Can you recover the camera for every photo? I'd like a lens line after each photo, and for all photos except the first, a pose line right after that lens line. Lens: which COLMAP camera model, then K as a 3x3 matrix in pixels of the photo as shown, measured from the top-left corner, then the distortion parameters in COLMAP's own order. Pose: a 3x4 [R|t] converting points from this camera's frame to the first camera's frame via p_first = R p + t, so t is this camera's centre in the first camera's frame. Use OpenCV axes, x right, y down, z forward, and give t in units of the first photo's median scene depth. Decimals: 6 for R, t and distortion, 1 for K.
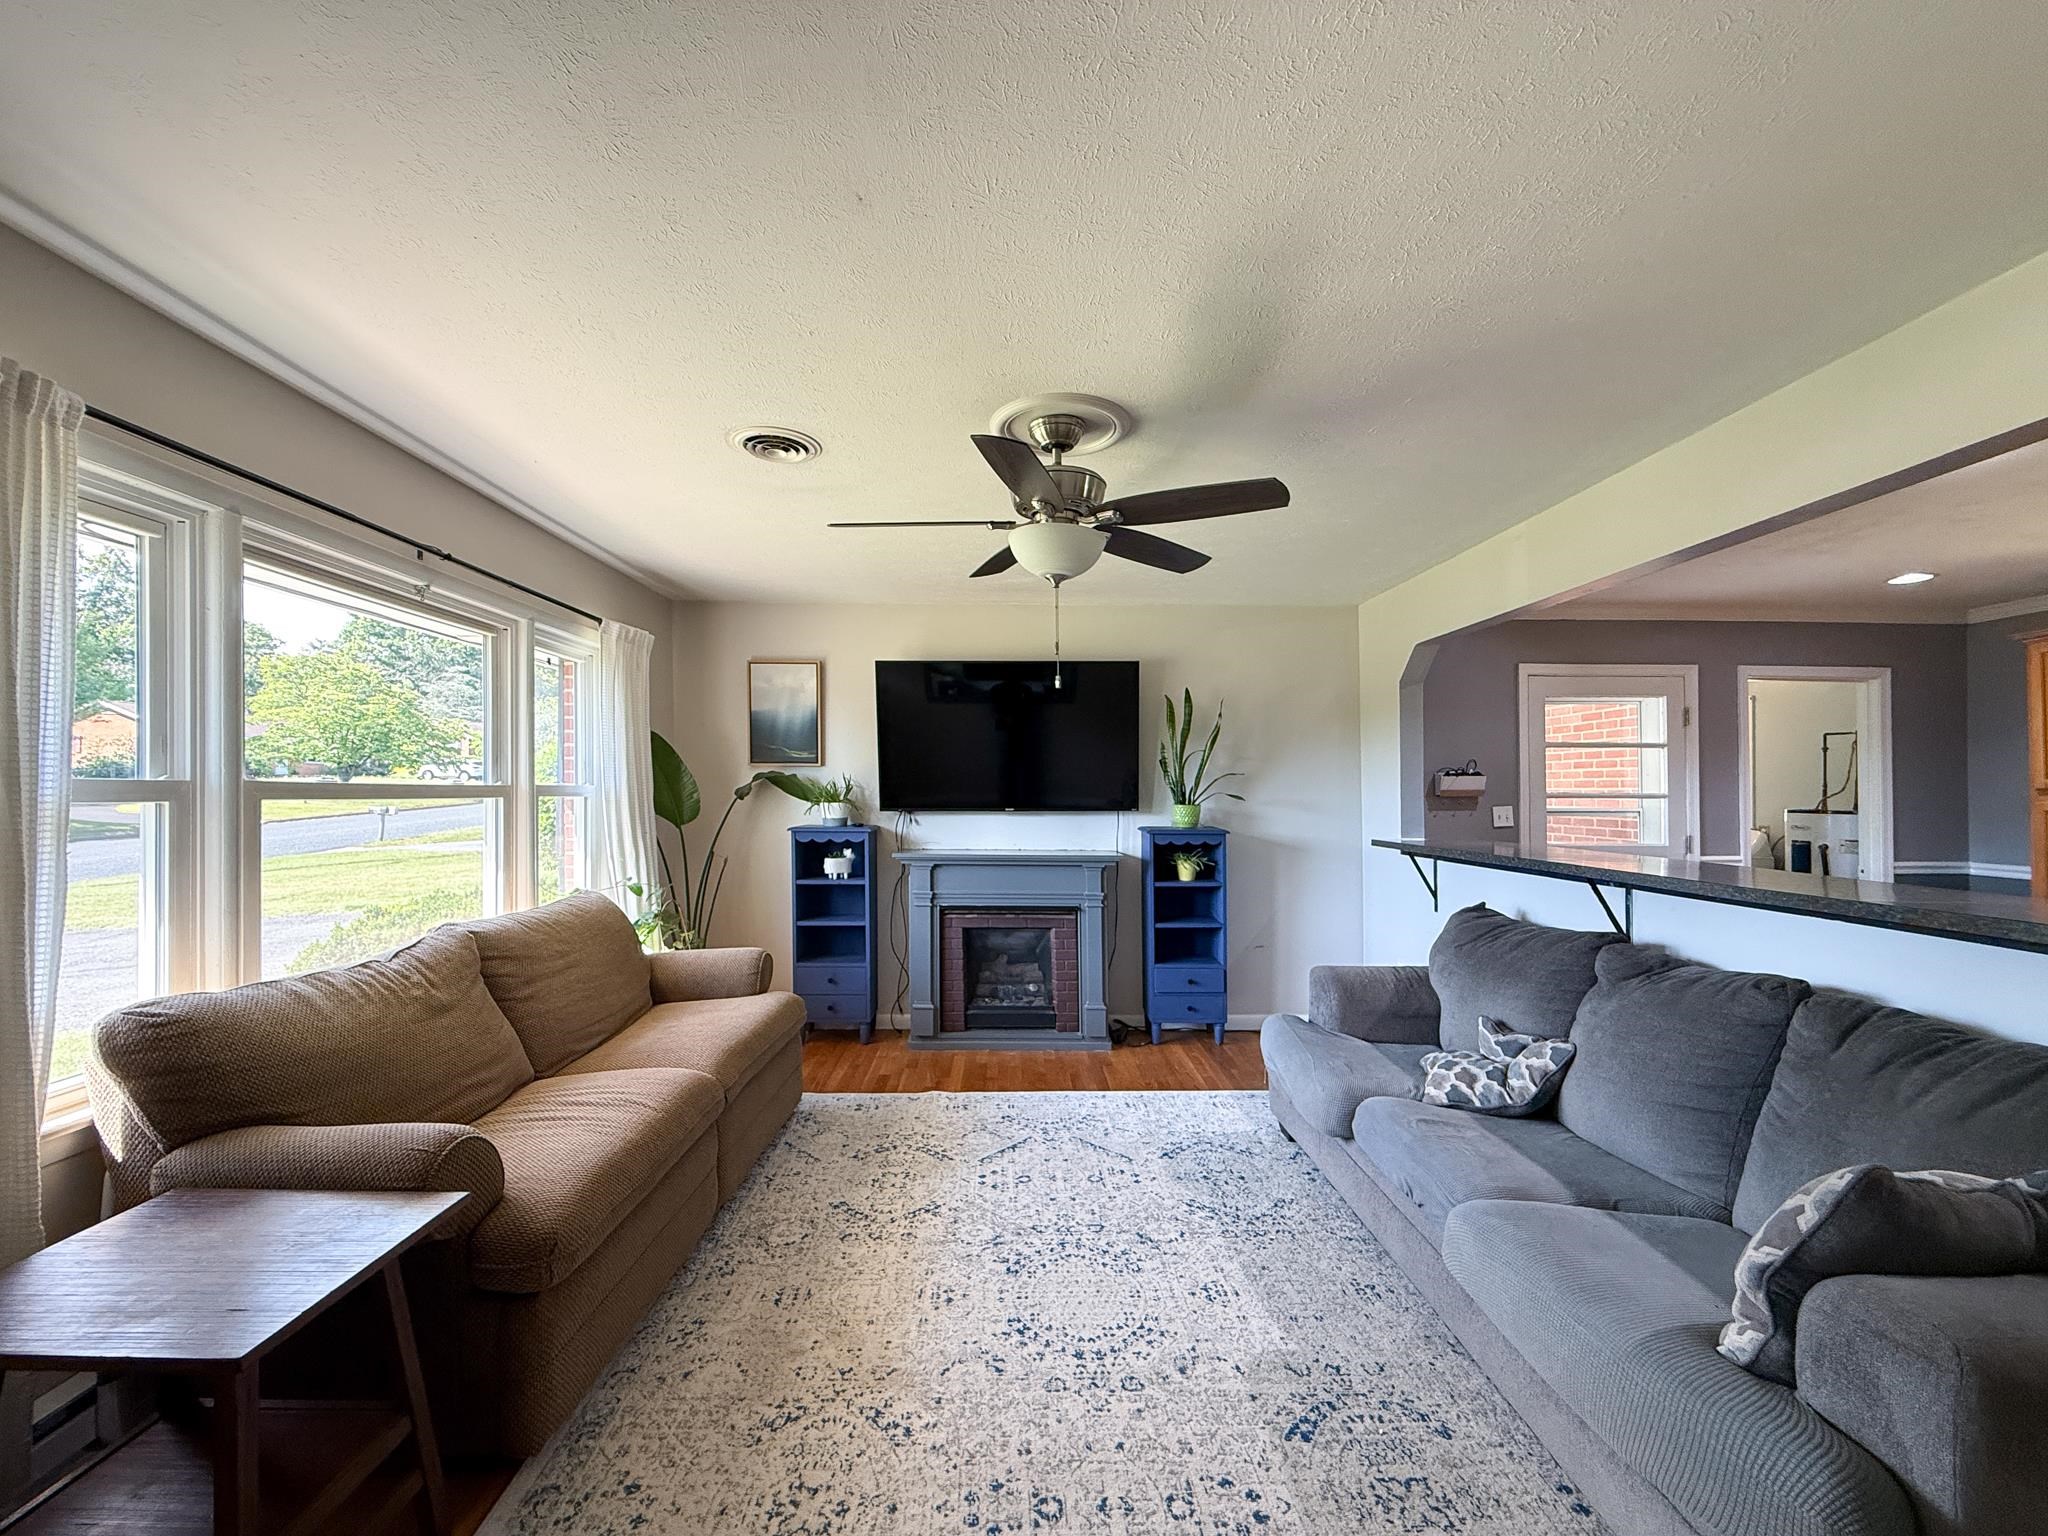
lens RADIAL K [[828.1, 0, 1015.7], [0, 828.1, 755.6], [0, 0, 1]] dist [-0.000344, -0.000110]
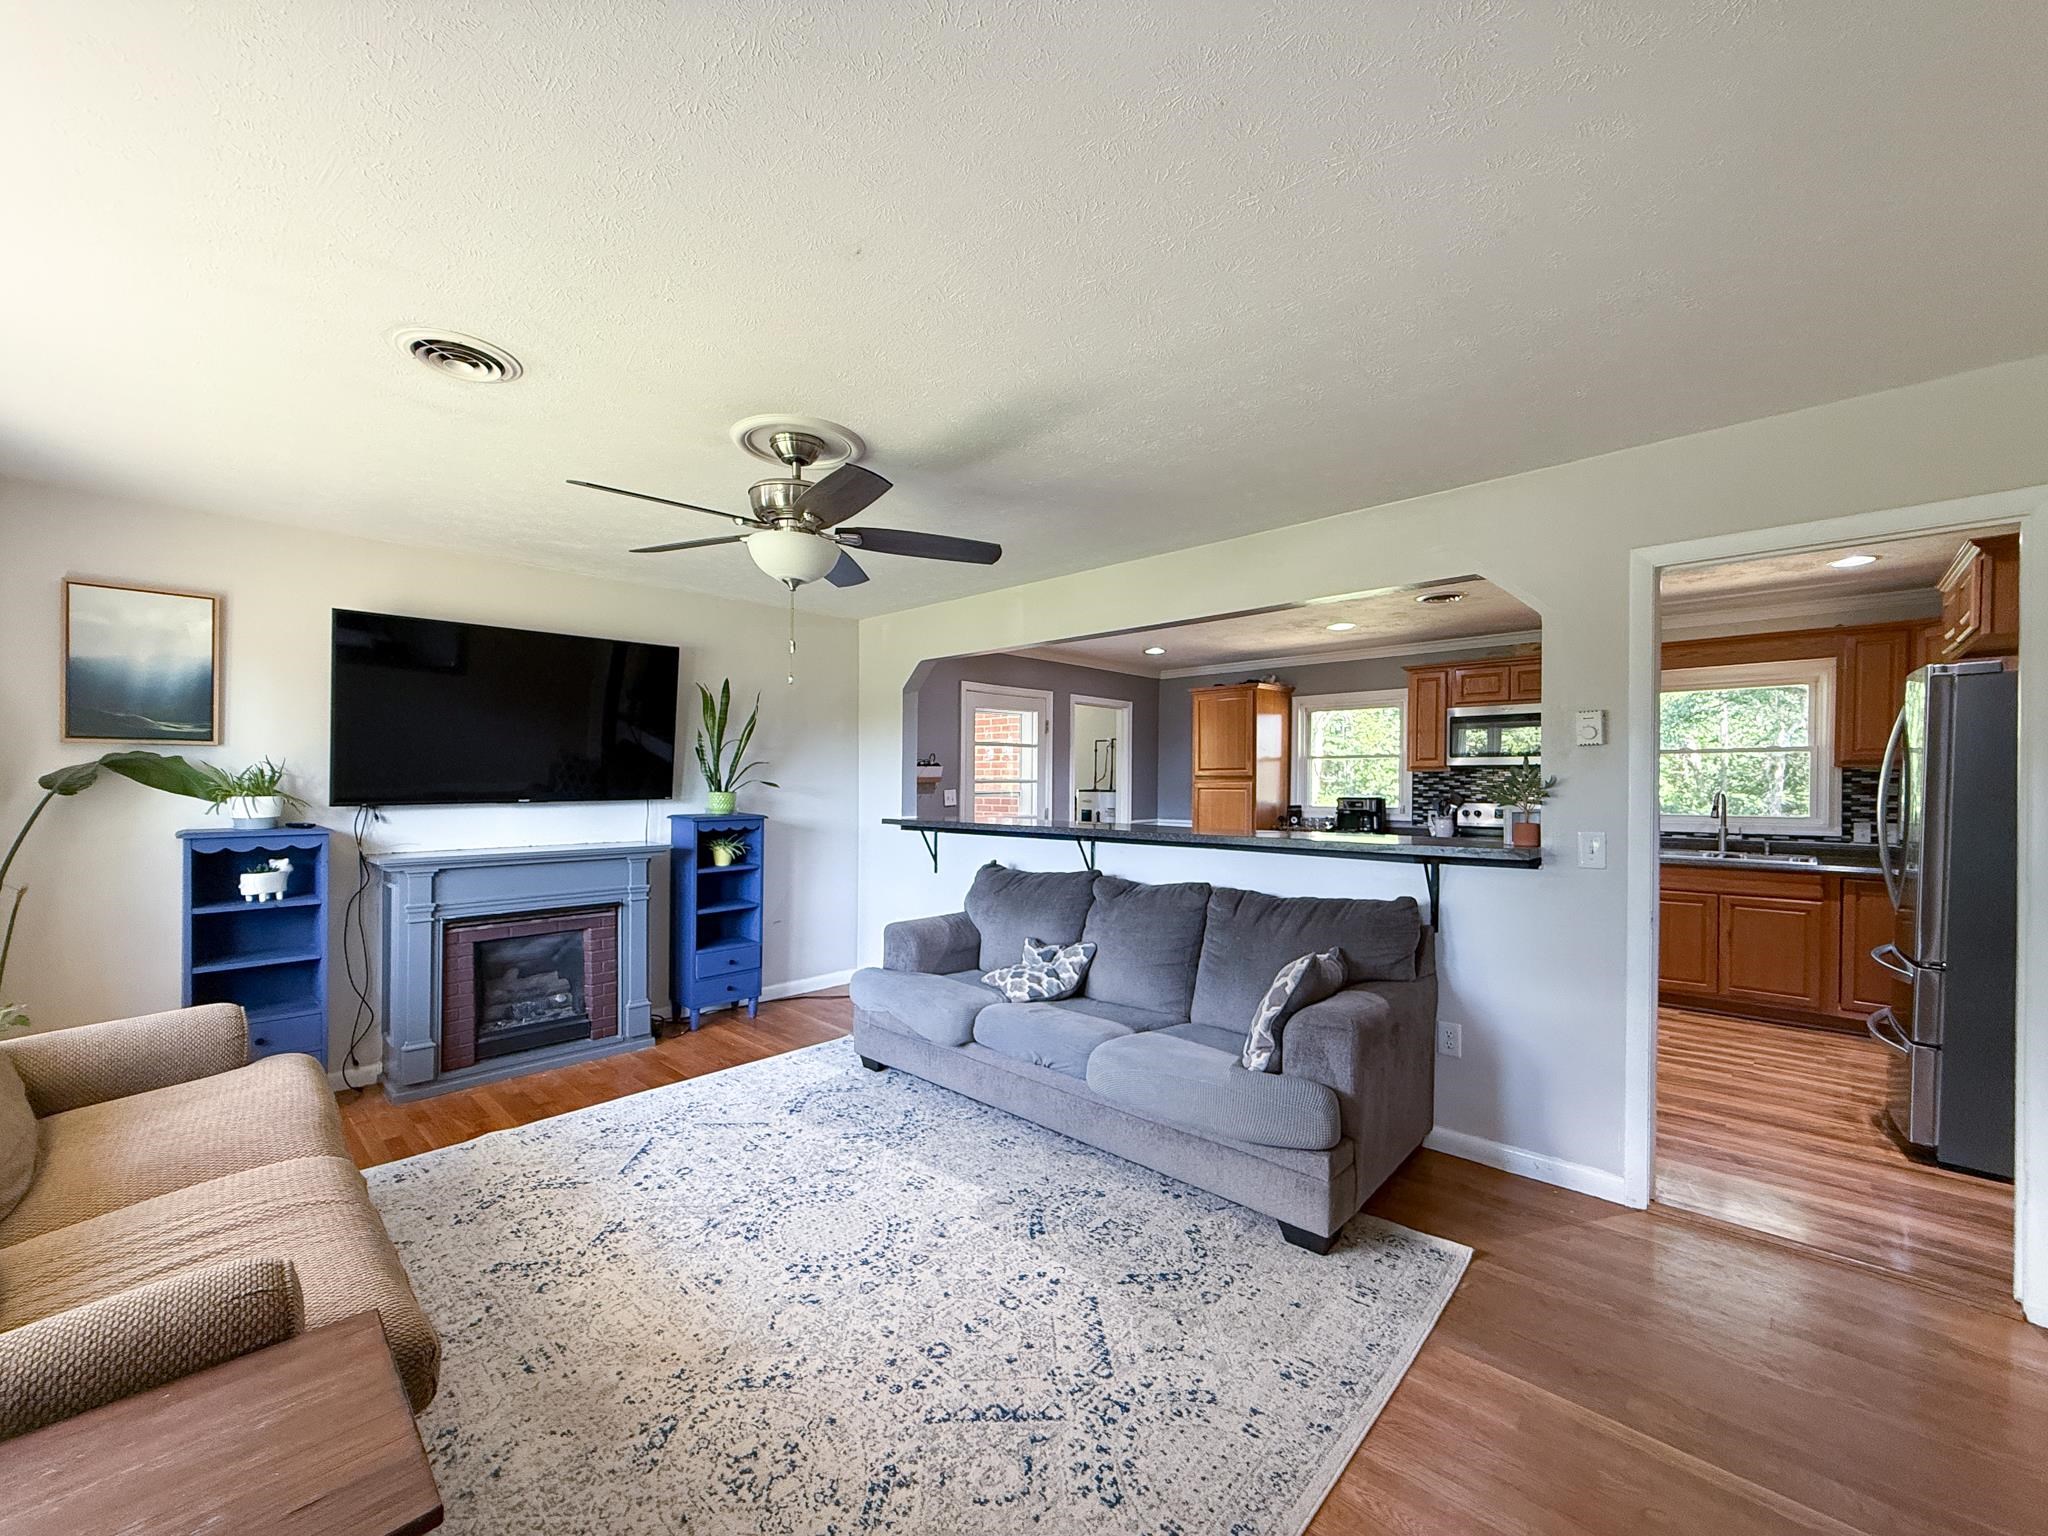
lens RADIAL K [[831.7, 0, 1022.9], [0, 831.7, 744.2], [0, 0, 1]] dist [-0.000023, 0.000058]
pose [[0.692636, 0.026743, 0.720791, -0.347937], [-0.028553, 0.999546, -0.009647, -0.000801], [-0.720722, -0.013899, 0.693085, 0.020152]]
